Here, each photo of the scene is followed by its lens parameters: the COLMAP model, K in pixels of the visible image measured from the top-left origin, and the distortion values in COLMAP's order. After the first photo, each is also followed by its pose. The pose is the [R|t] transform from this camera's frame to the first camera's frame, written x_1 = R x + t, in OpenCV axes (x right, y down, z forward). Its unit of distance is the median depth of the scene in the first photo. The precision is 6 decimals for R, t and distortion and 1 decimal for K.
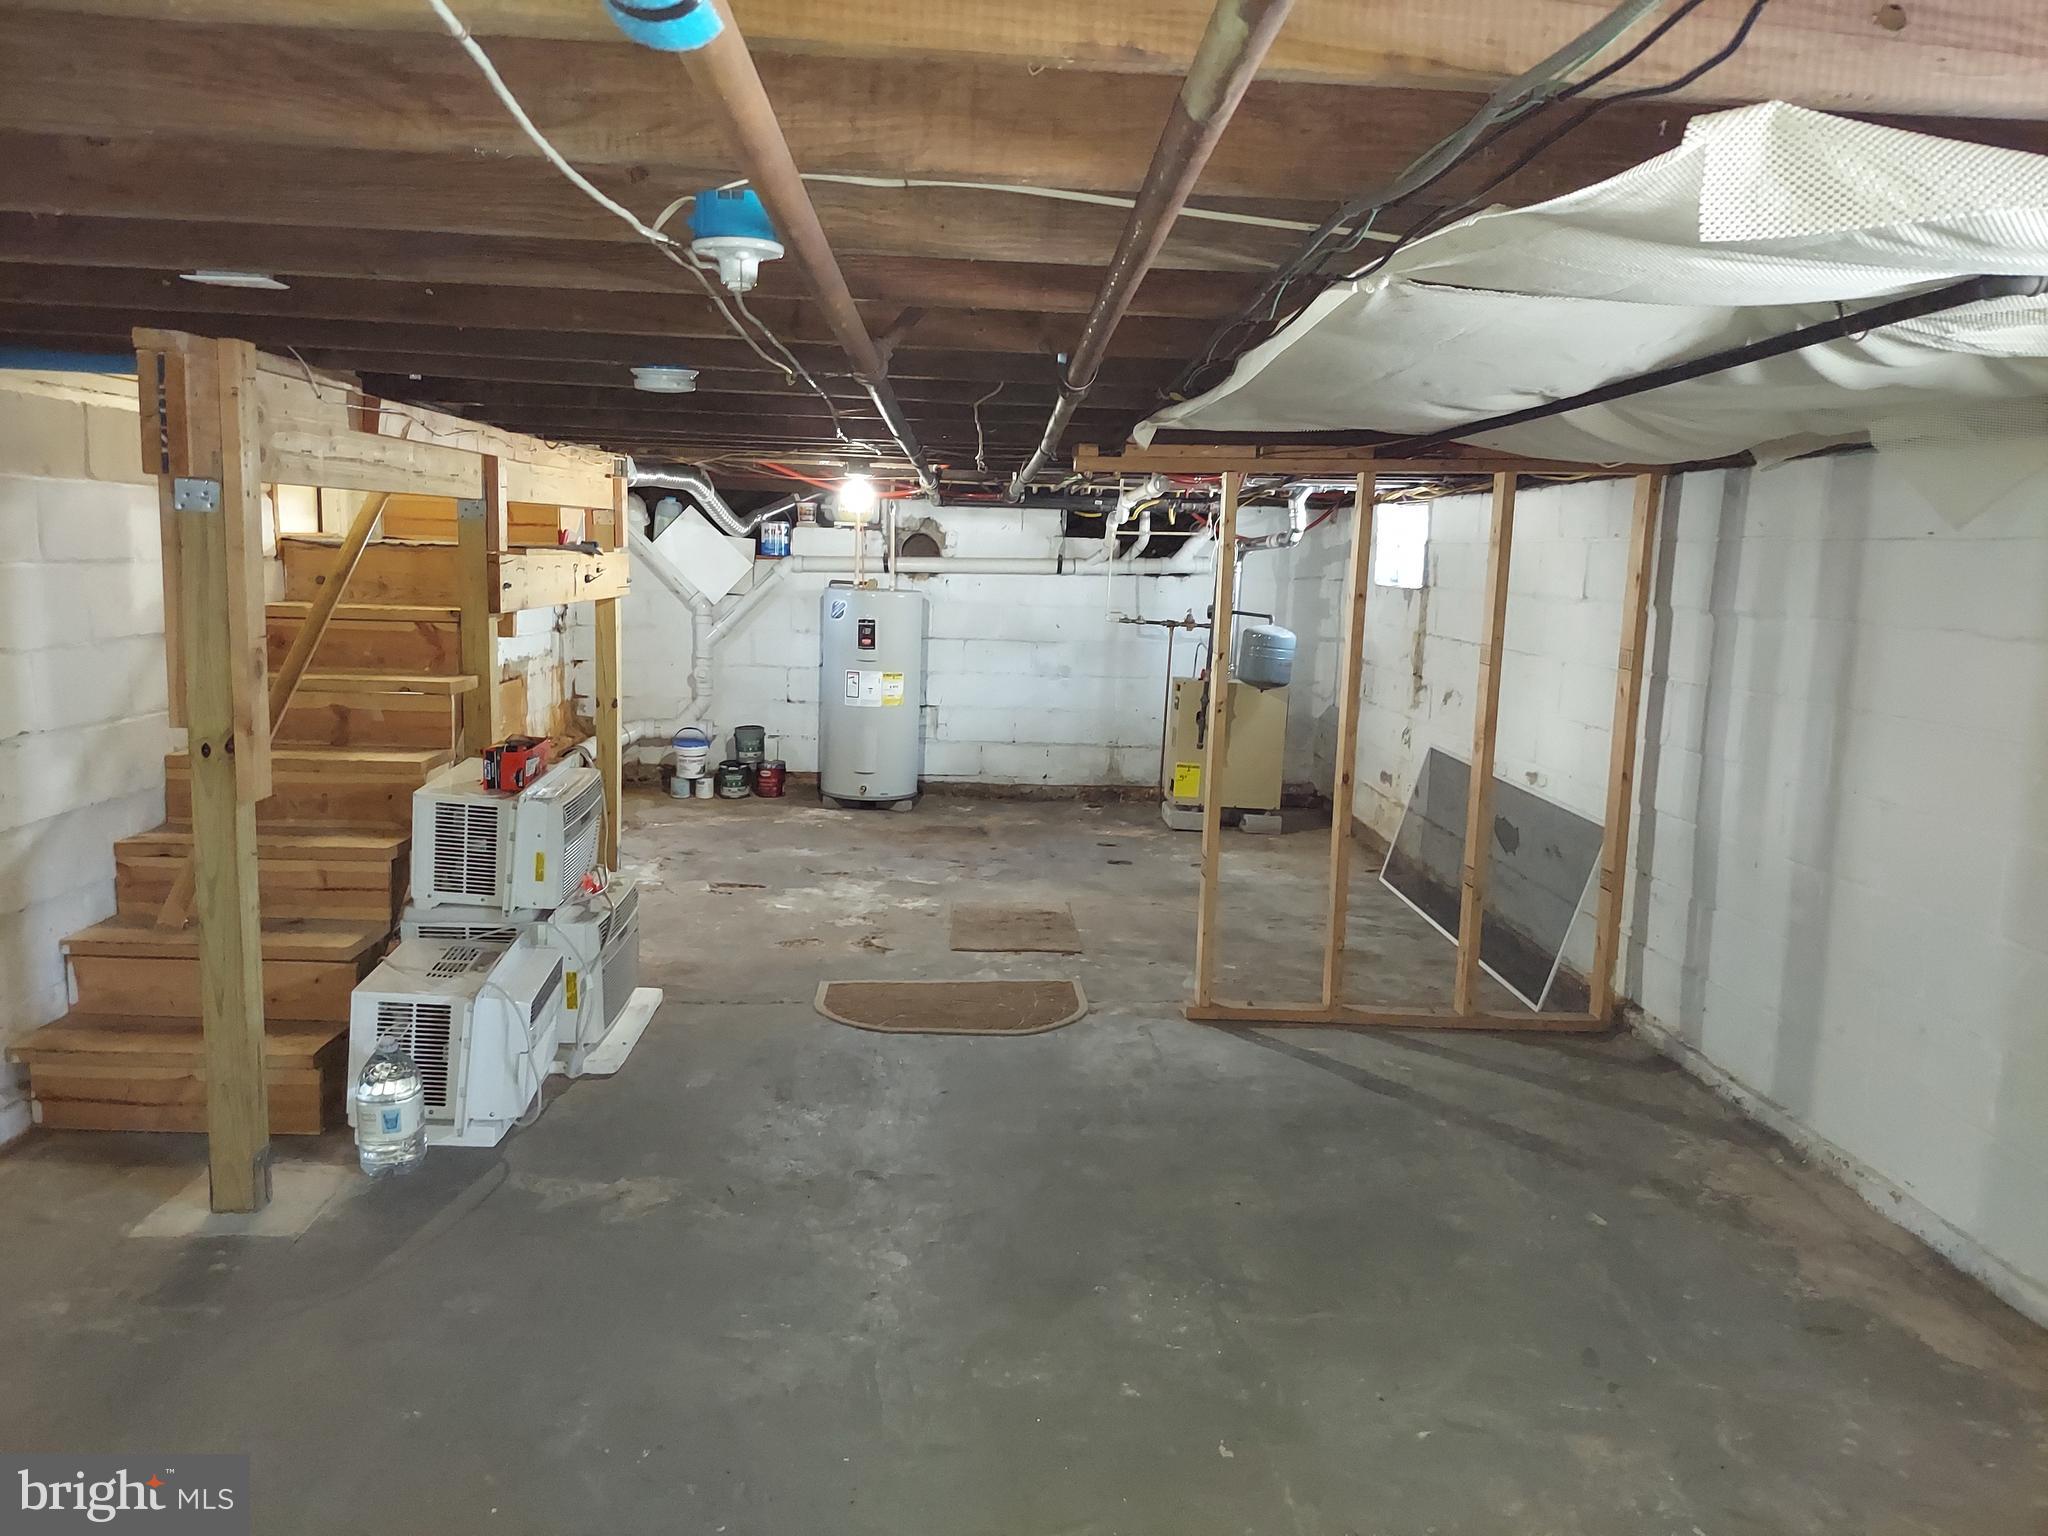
lens RADIAL K [[1469.7, 0, 1023.6], [0, 1469.7, 757.9], [0, 0, 1]] dist [0.098428, -0.113629]
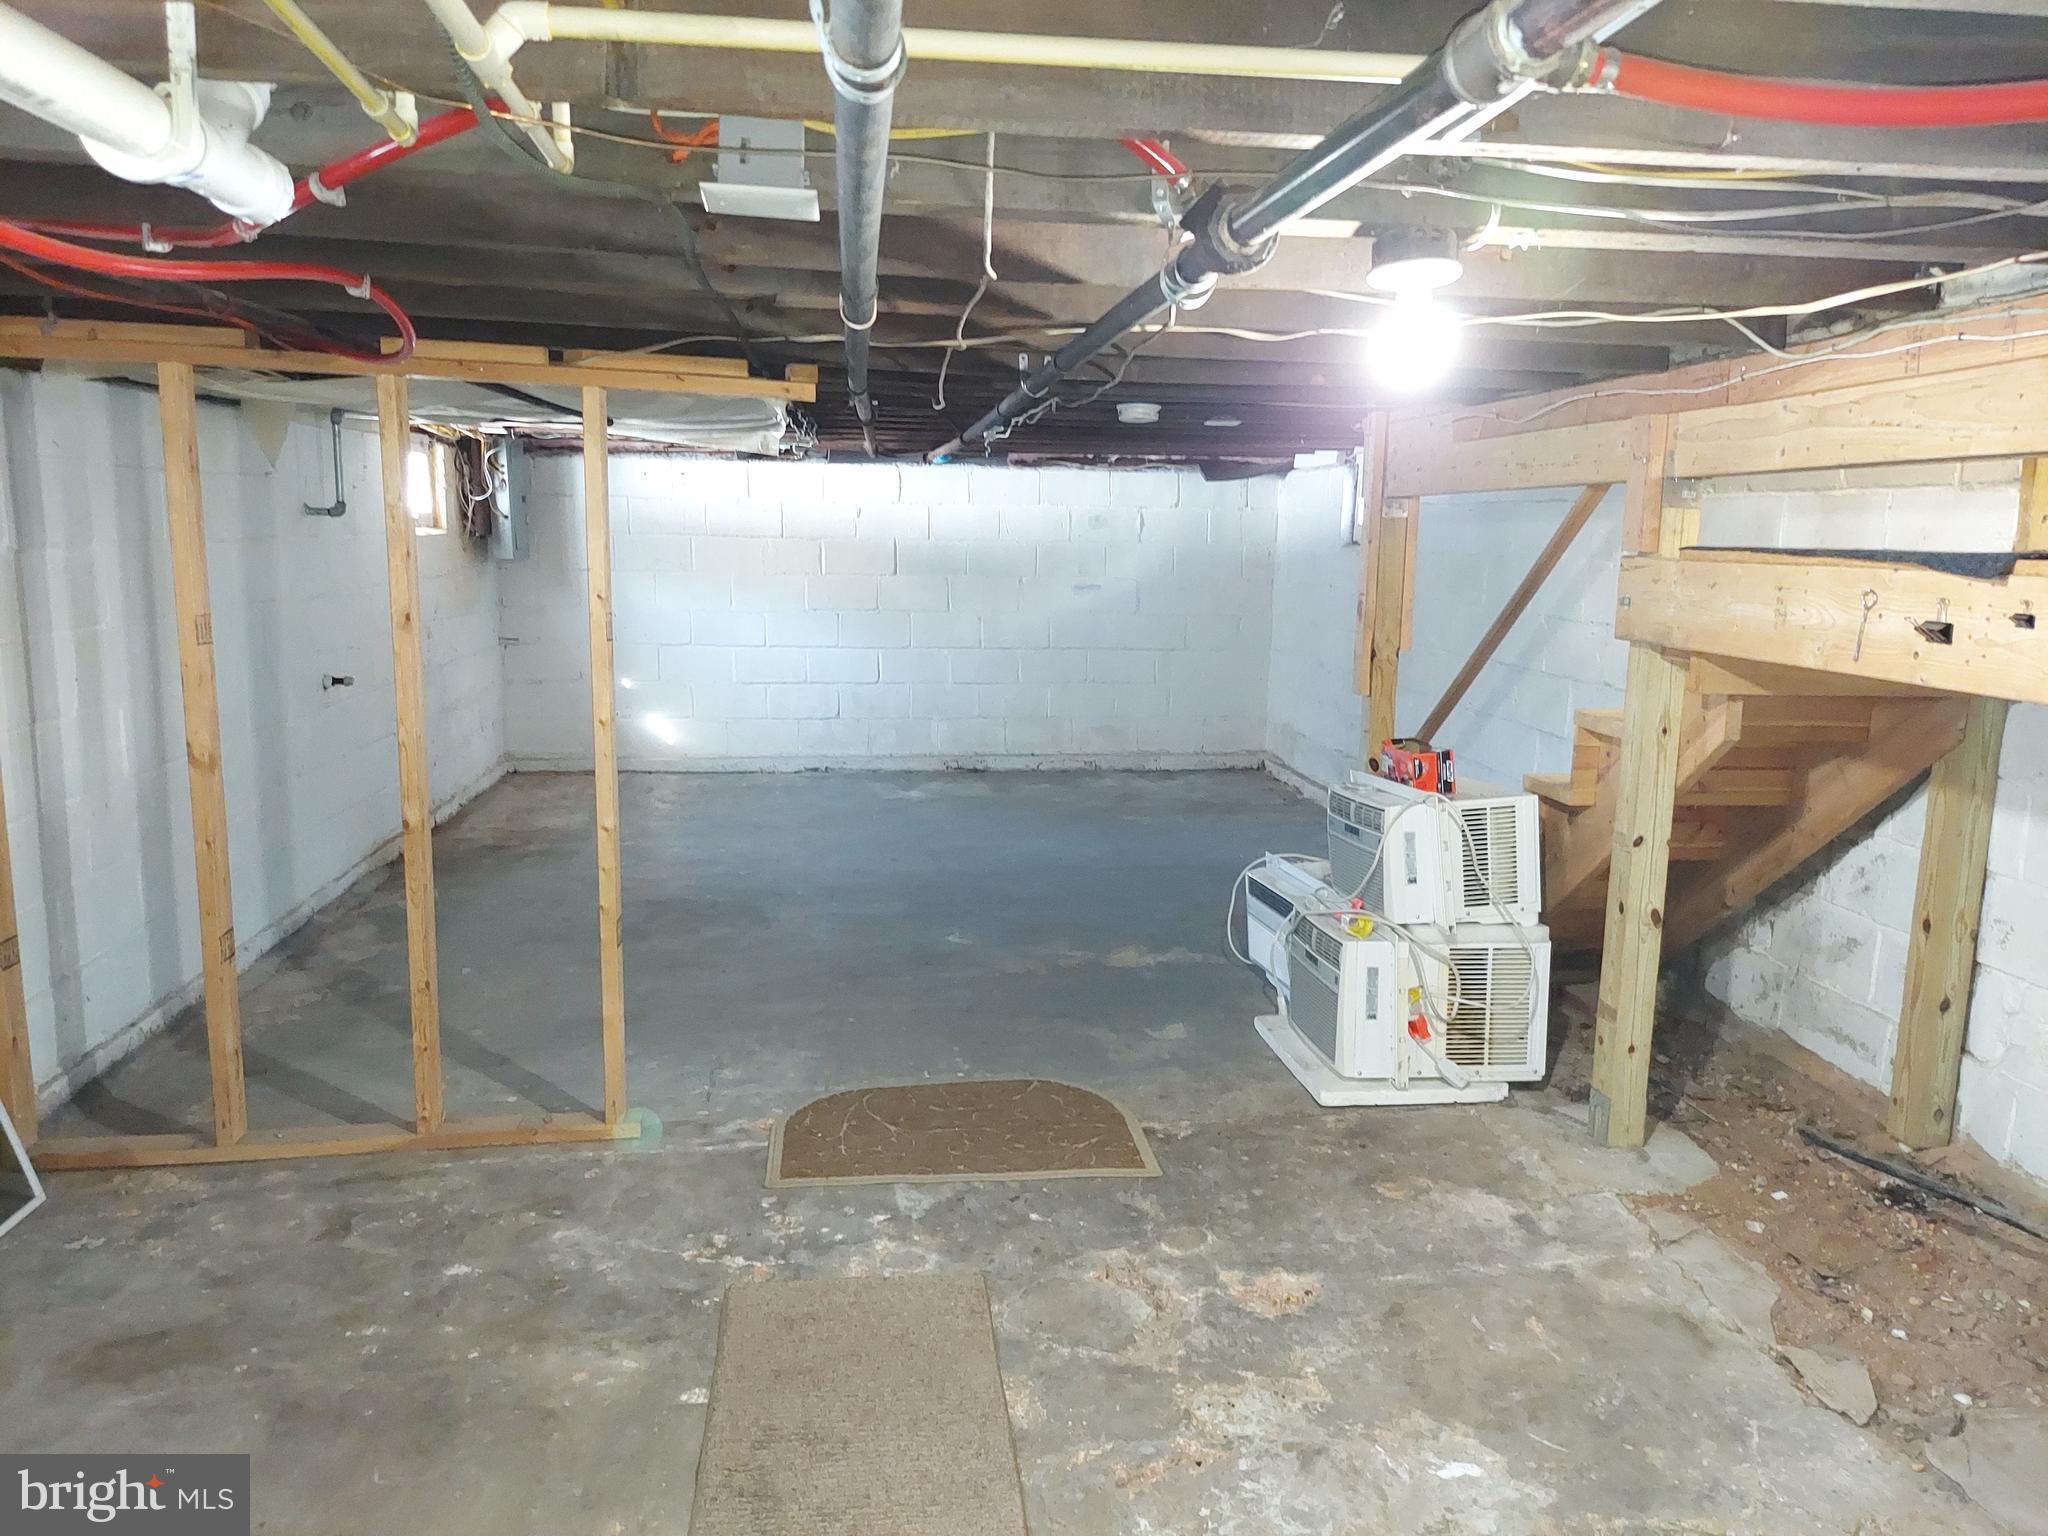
lens RADIAL K [[1469.7, 0, 1023.6], [0, 1469.7, 757.9], [0, 0, 1]] dist [0.098428, -0.113629]
pose [[-0.996362, -0.037497, -0.076530, -0.020112], [-0.058366, 0.954584, 0.292170, -0.267429], [0.062099, 0.295574, -0.953299, 1.912615]]
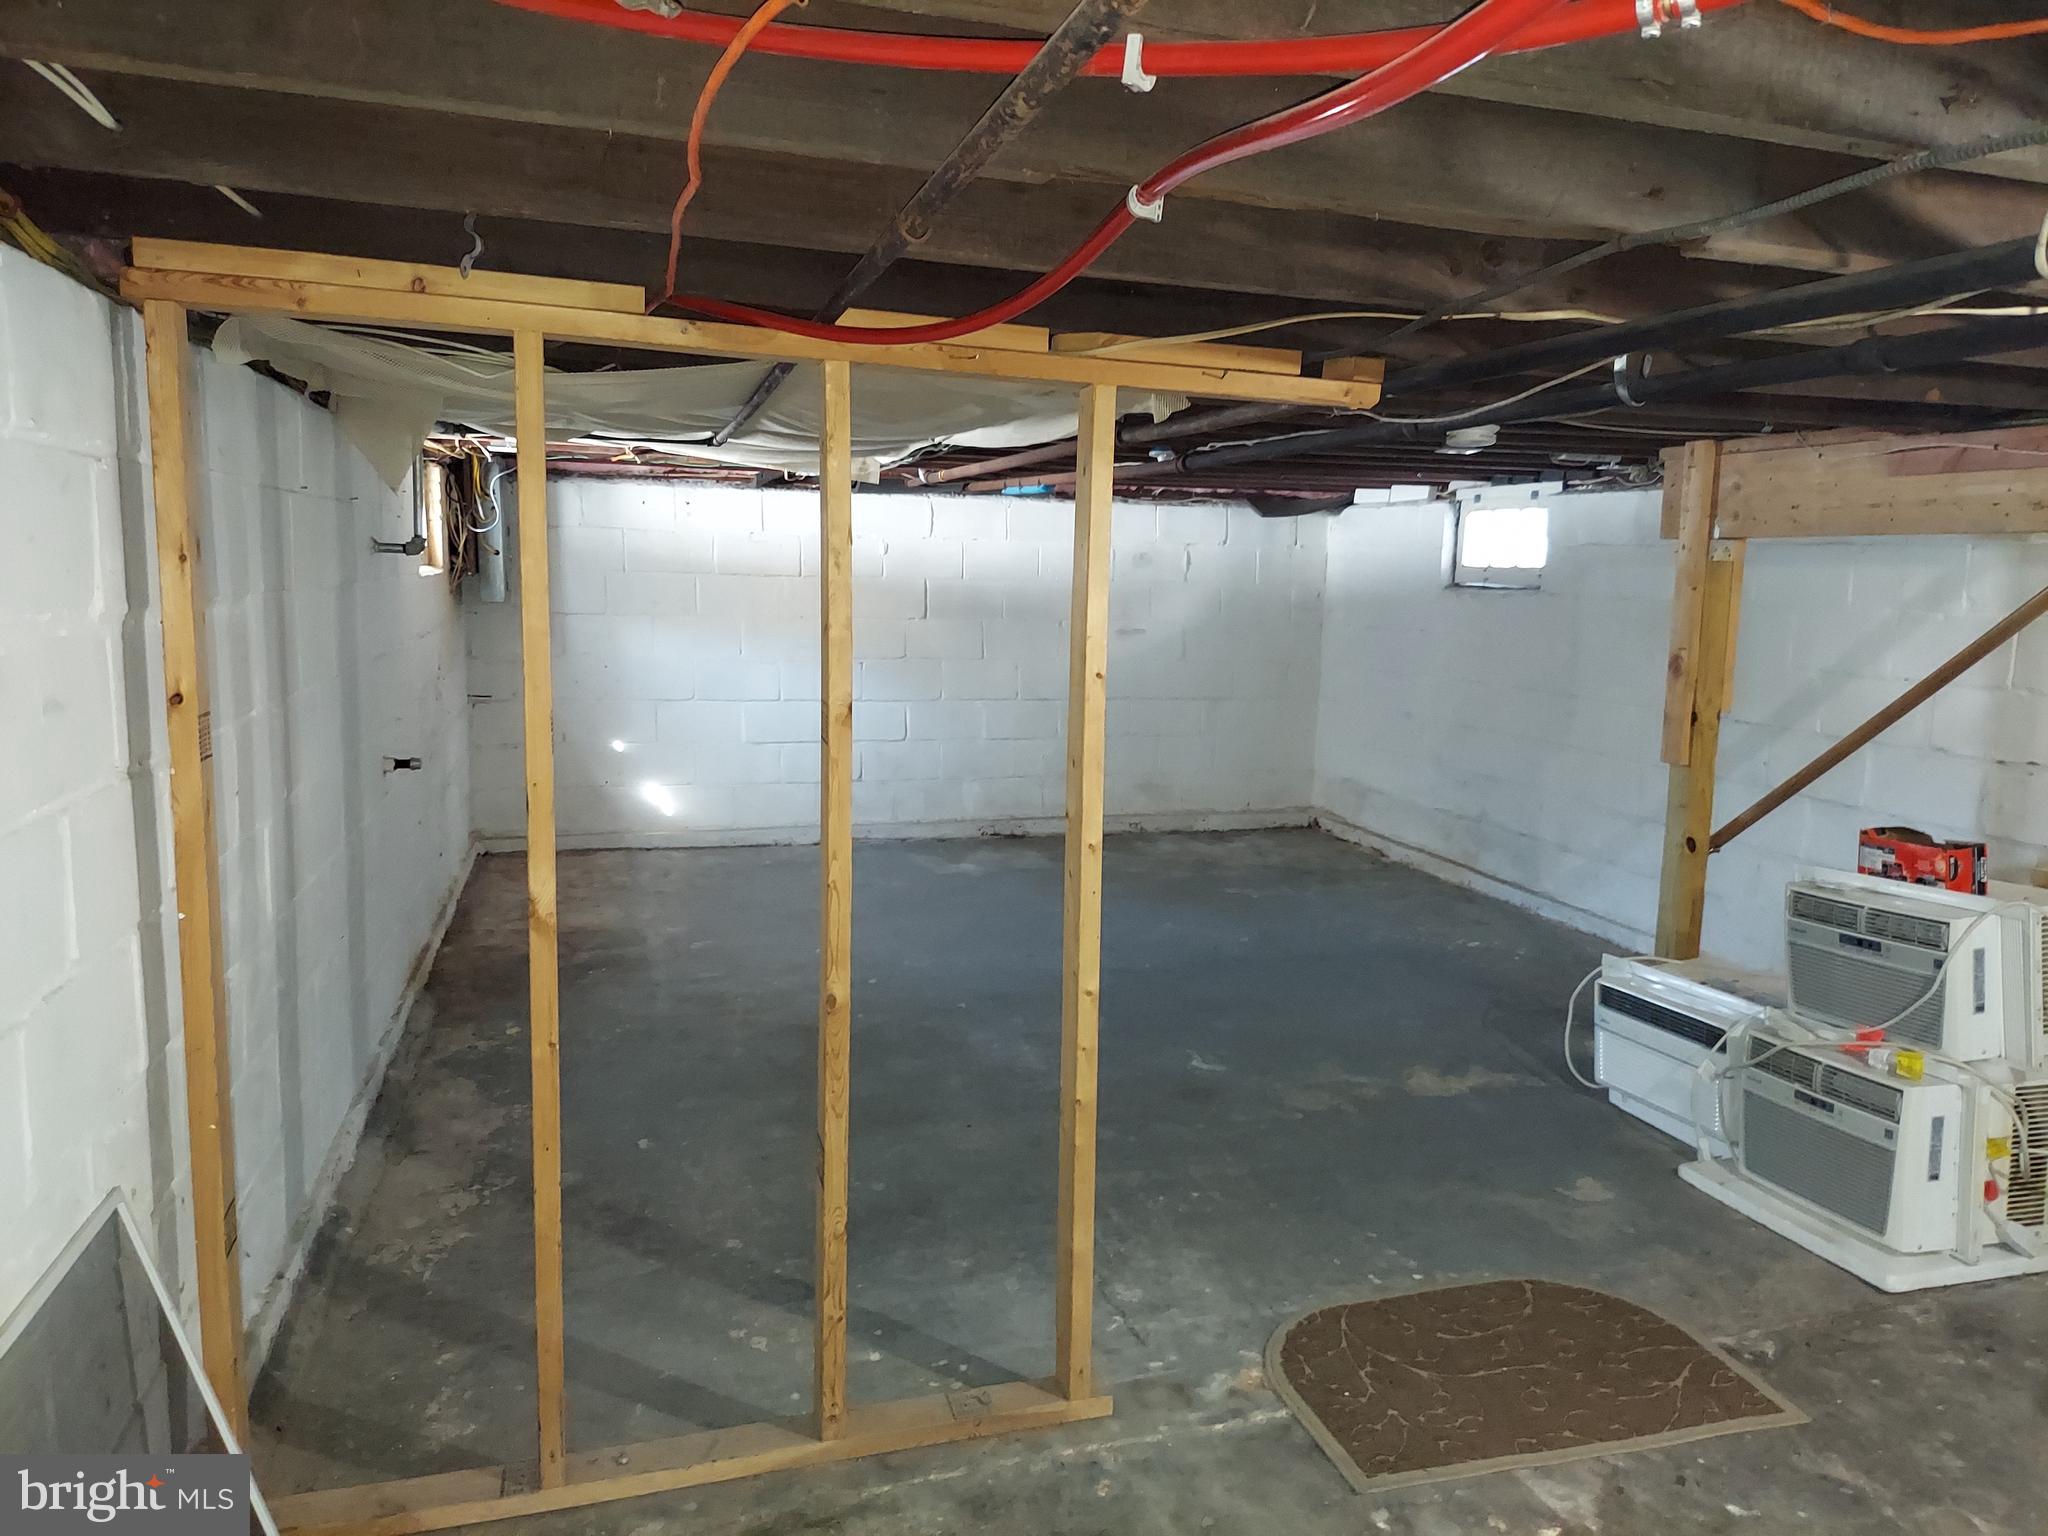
lens RADIAL K [[1472.0, 0, 1024.6], [0, 1472.0, 760.0], [0, 0, 1]] dist [0.090783, -0.116584]
pose [[-0.971960, -0.023571, -0.233962, 0.309589], [-0.086141, 0.961489, 0.260996, -0.218912], [0.218800, 0.273831, -0.936559, 1.651336]]
